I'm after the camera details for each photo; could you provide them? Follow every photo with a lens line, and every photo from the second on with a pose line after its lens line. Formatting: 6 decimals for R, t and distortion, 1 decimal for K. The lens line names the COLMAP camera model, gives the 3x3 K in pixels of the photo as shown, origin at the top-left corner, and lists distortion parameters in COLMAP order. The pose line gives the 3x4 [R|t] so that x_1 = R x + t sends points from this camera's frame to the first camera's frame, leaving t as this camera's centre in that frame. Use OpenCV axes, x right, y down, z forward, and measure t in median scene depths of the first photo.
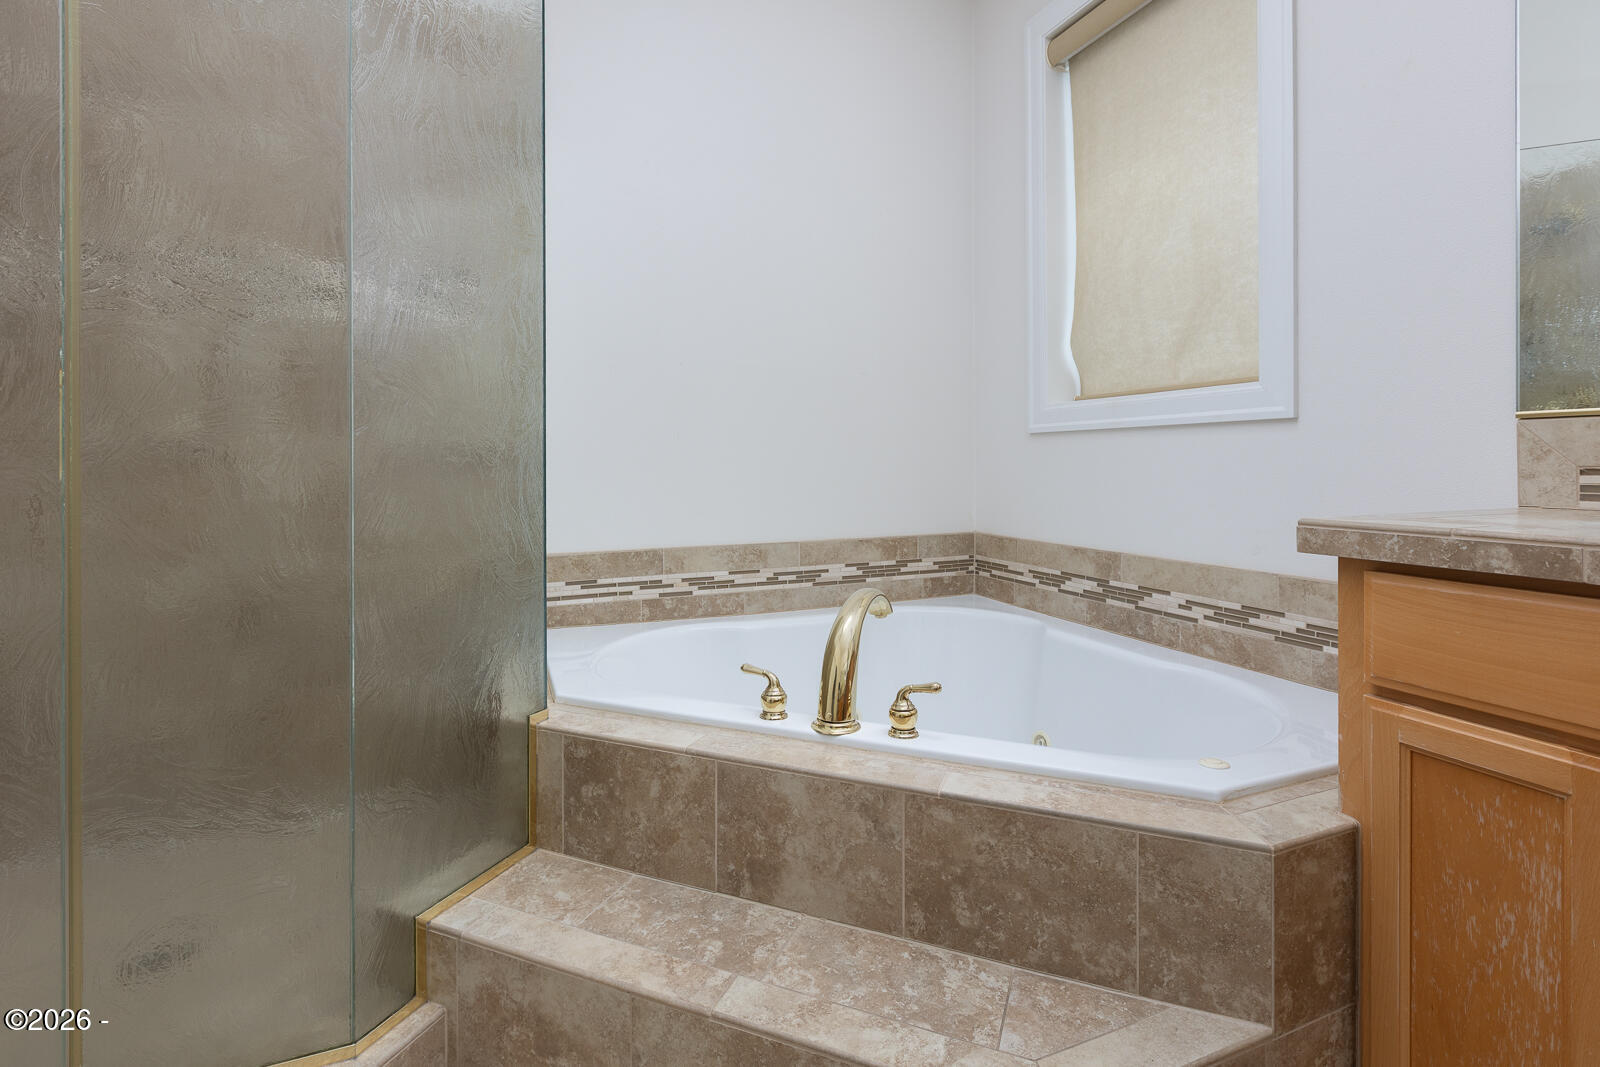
lens RADIAL K [[774.9, 0, 785.6], [0, 774.9, 474.7], [0, 0, 1]] dist [-0.001426, 0.000638]
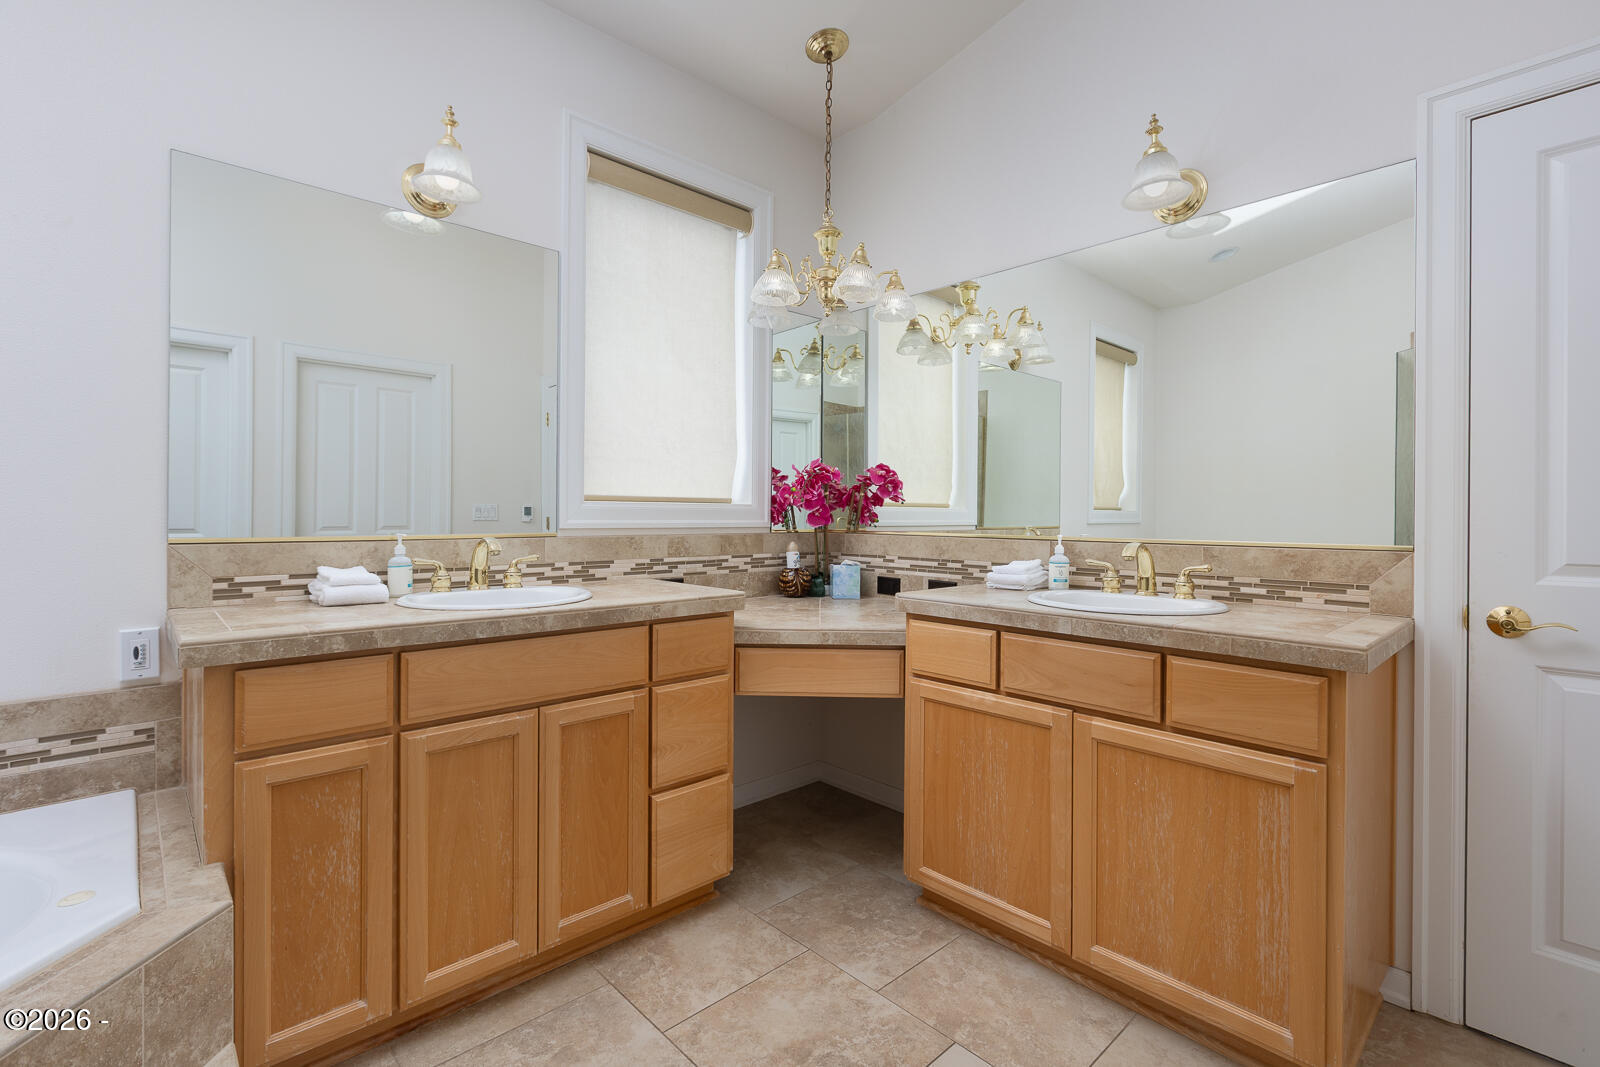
lens RADIAL K [[725.5, 0, 798.6], [0, 725.5, 521.4], [0, 0, 1]] dist [0.000754, 0.000176]
pose [[-0.358470, -0.007948, 0.933507, -0.650905], [0.010290, 0.999869, 0.012464, -0.119052], [-0.933484, 0.014074, -0.358342, 0.433616]]
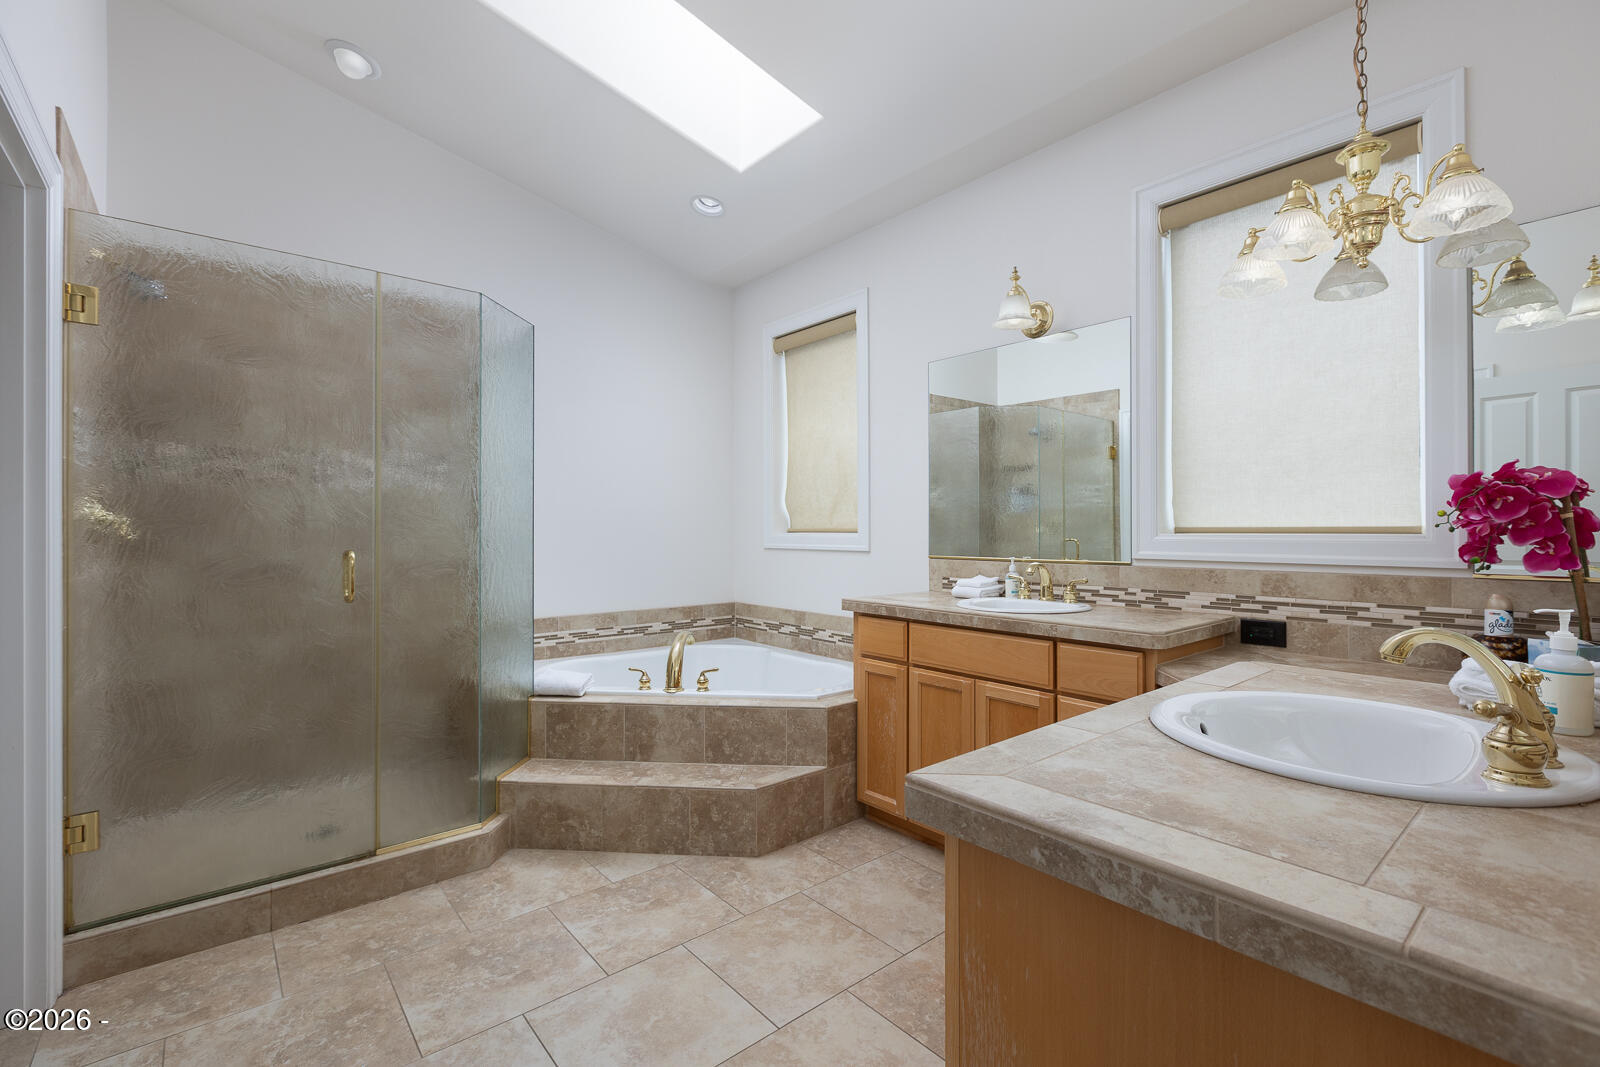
lens RADIAL K [[698.8, 0, 797.2], [0, 698.8, 538.2], [0, 0, 1]] dist [-0.000828, 0.000089]
pose [[0.949131, 0.005646, 0.314830, -0.272812], [-0.002090, 0.999930, -0.011631, -0.117676], [-0.314874, 0.010382, 0.949077, -1.230639]]
